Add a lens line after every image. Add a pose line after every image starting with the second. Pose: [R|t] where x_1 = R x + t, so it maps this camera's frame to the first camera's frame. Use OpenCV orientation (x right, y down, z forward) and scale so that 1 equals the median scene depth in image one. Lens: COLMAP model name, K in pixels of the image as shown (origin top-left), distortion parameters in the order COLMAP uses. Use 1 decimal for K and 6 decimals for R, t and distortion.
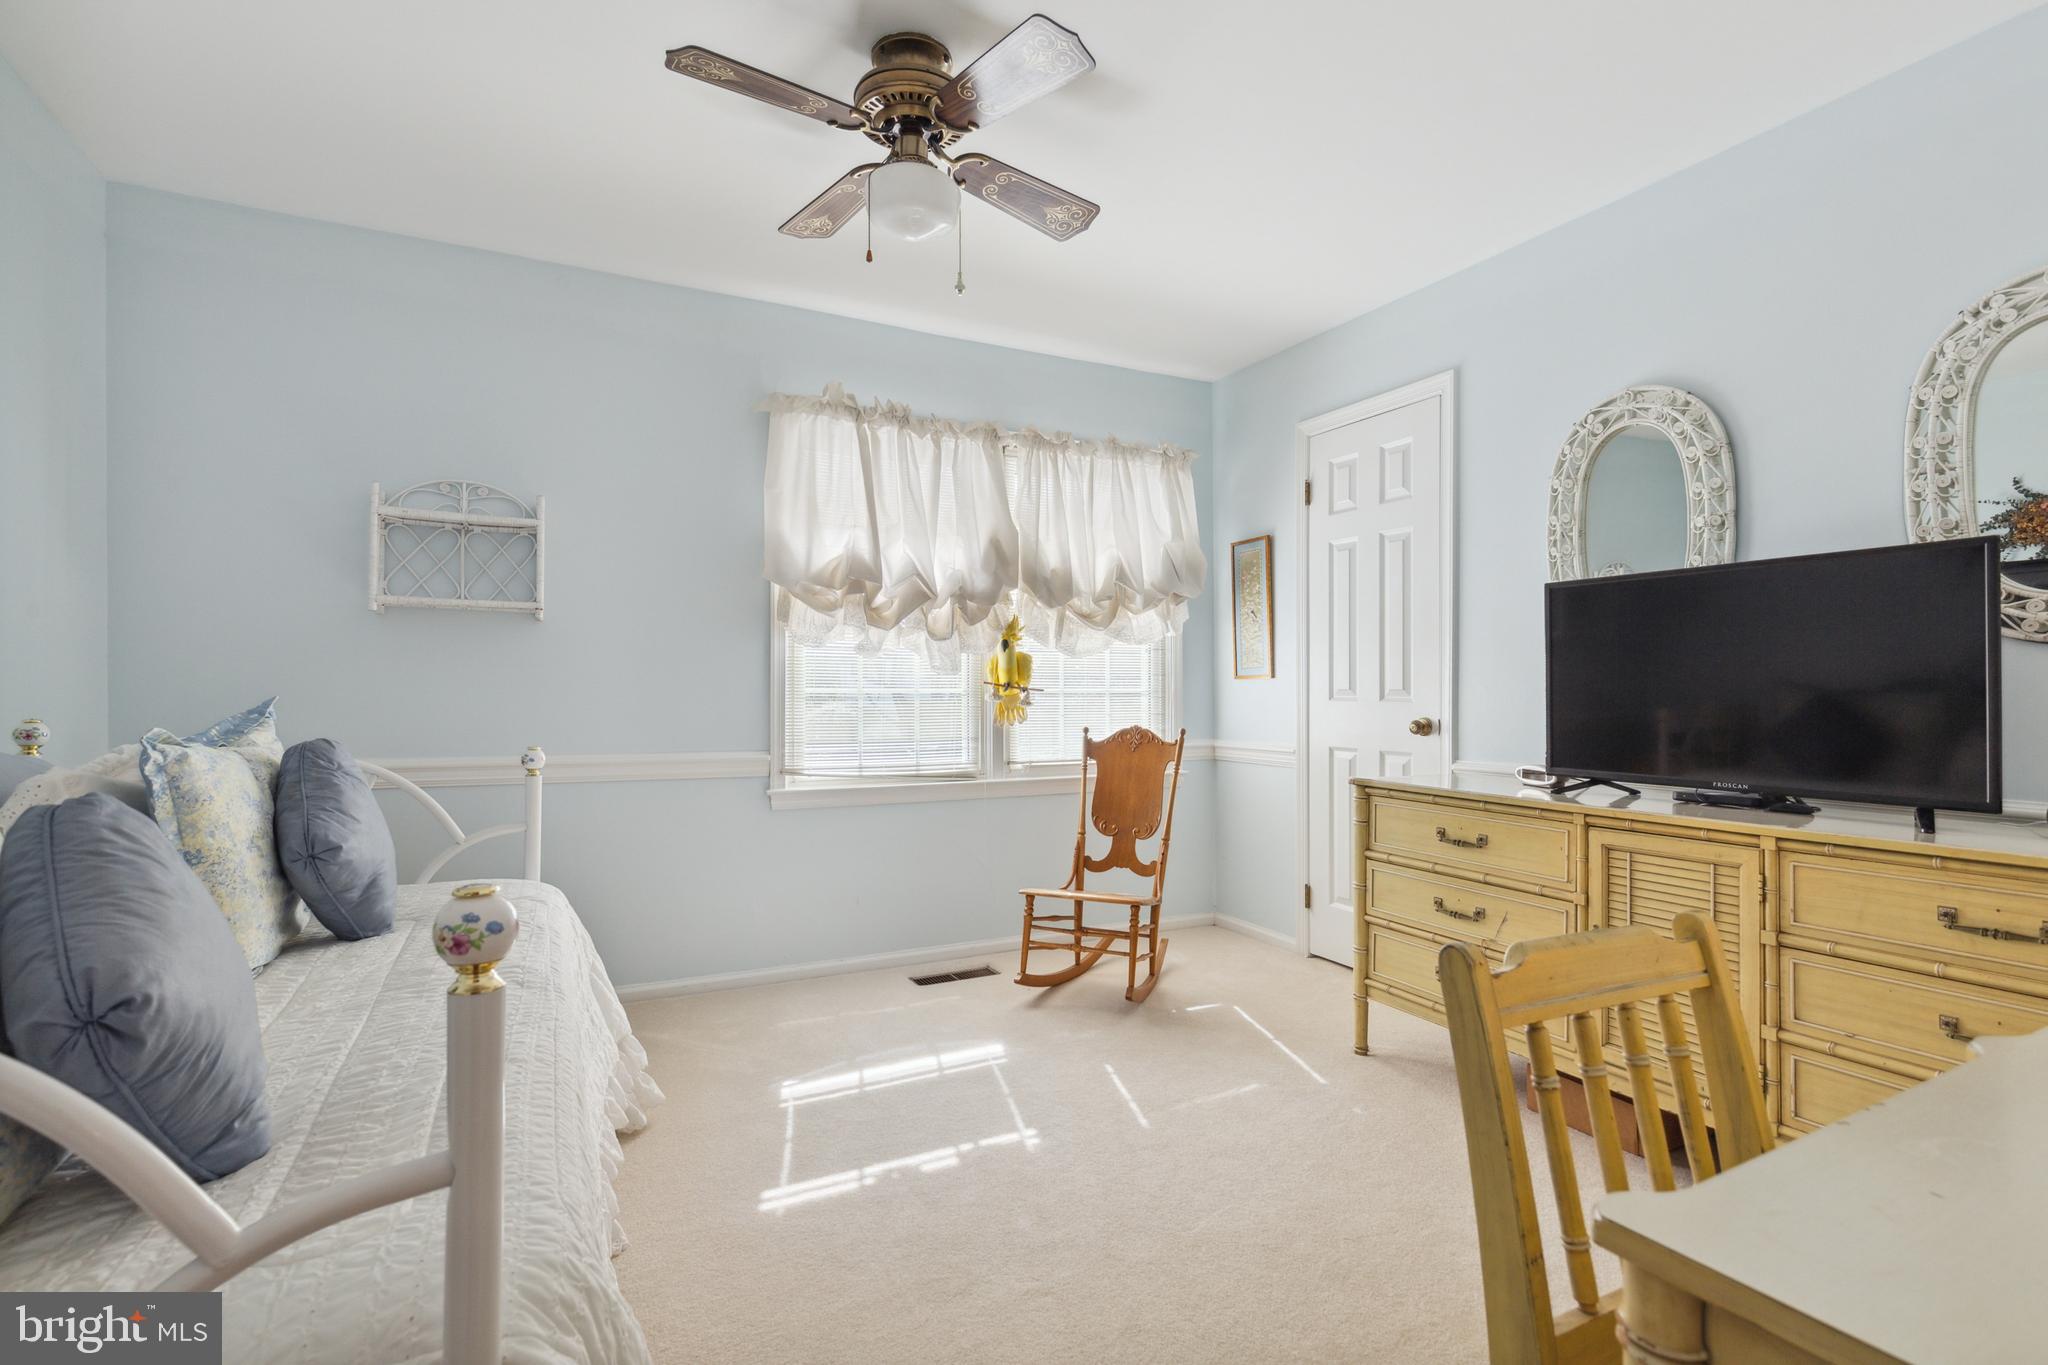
lens RADIAL K [[944.0, 0, 1043.2], [0, 944.0, 687.3], [0, 0, 1]] dist [0.003495, 0.000271]
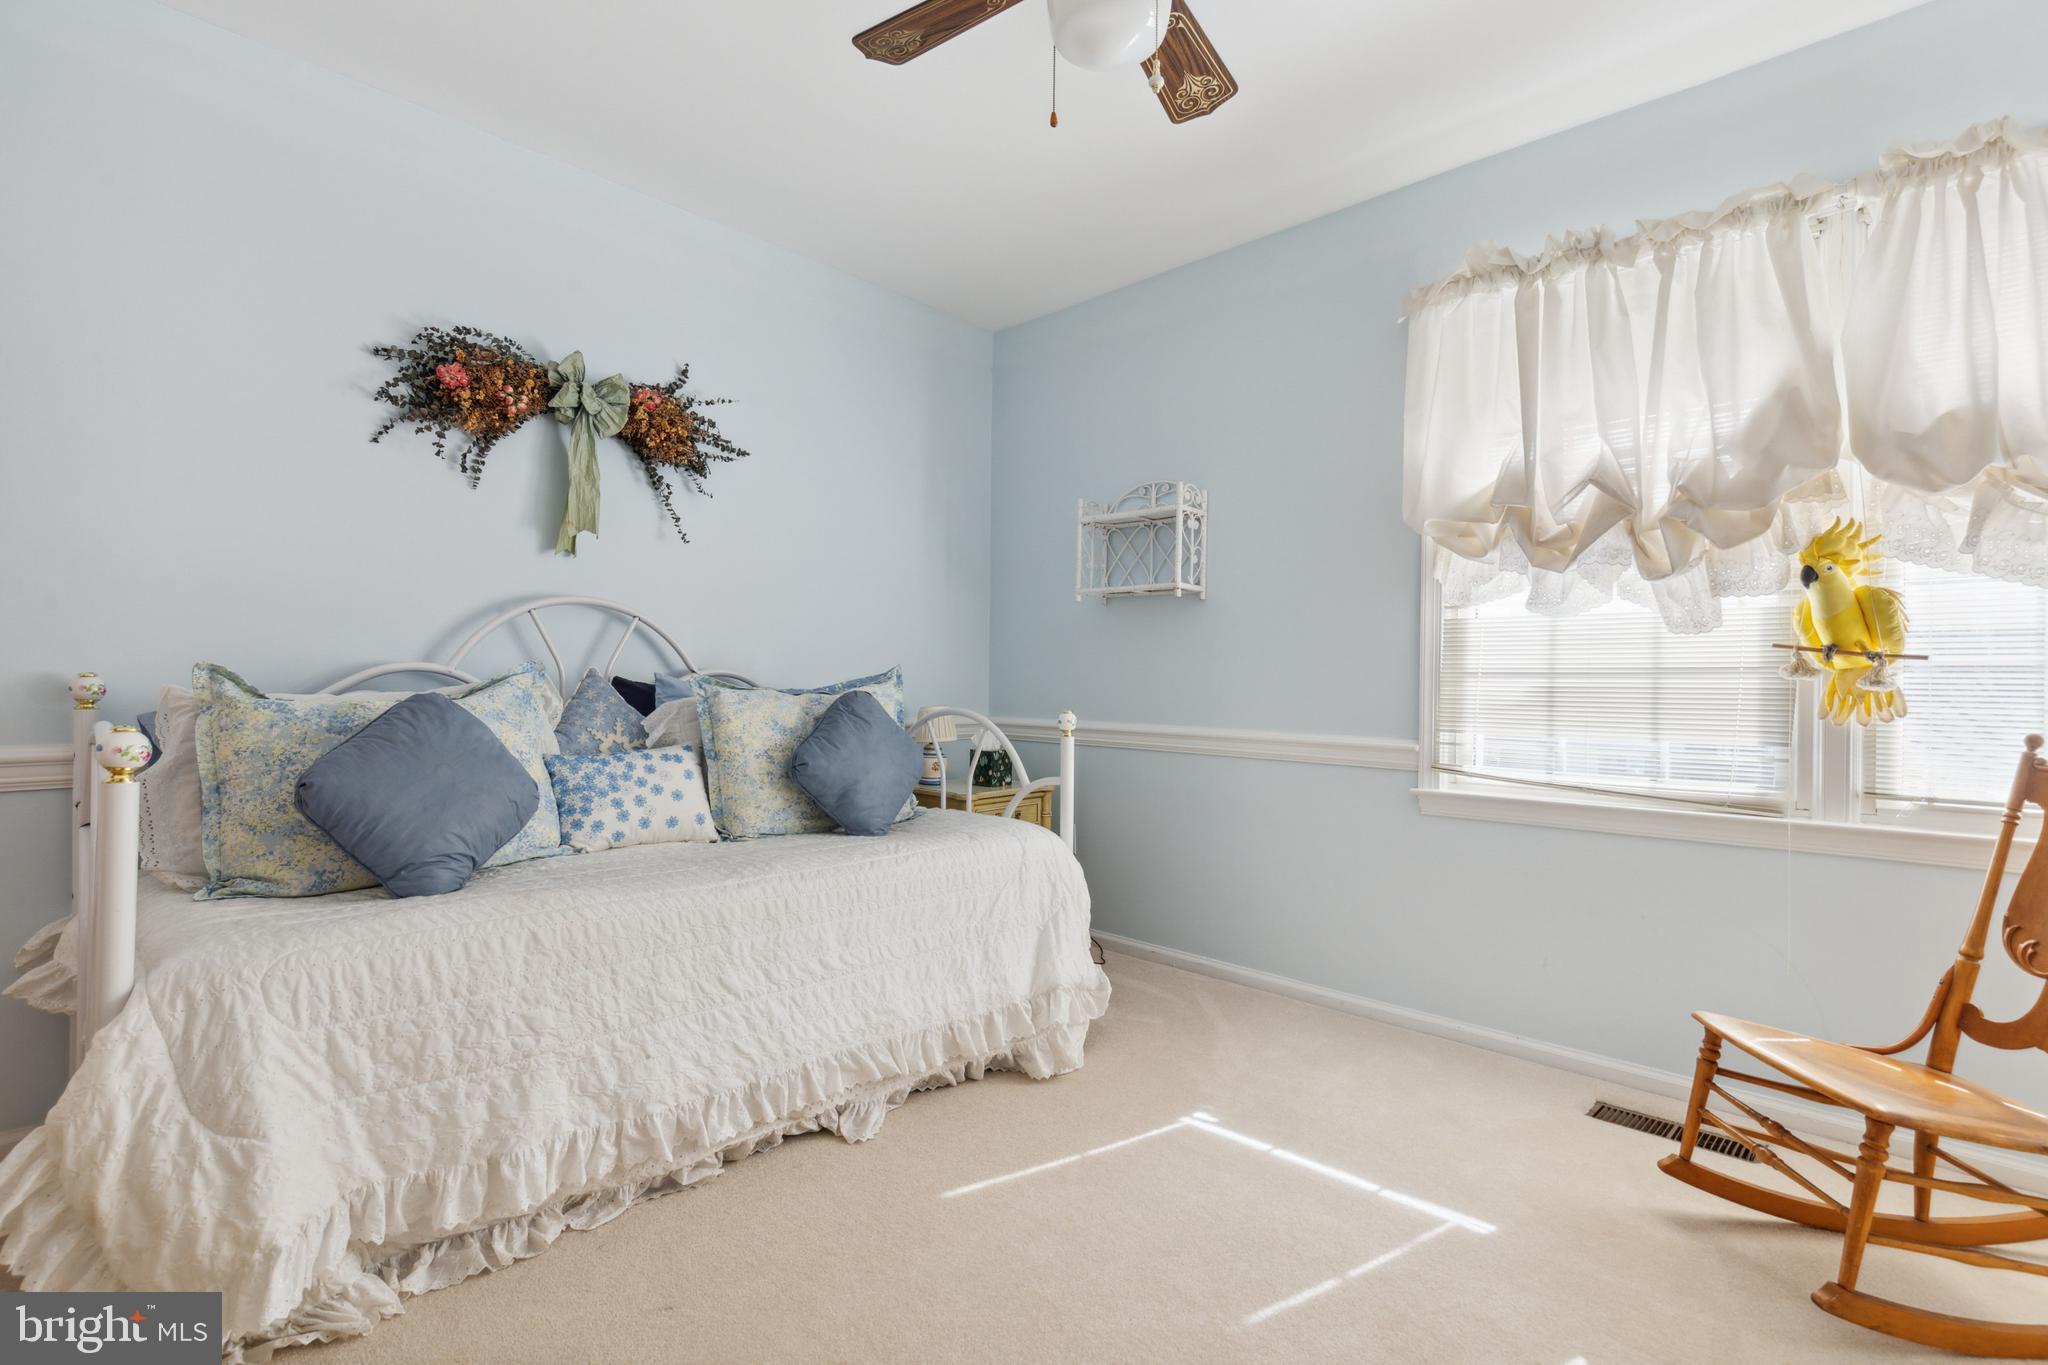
lens RADIAL K [[944.0, 0, 1043.2], [0, 944.0, 687.3], [0, 0, 1]] dist [0.003495, 0.000271]
pose [[0.338168, 0.001441, -0.941085, 0.343847], [-0.008484, 0.999963, -0.001518, 0.026074], [0.941048, 0.008497, 0.338167, 0.416097]]
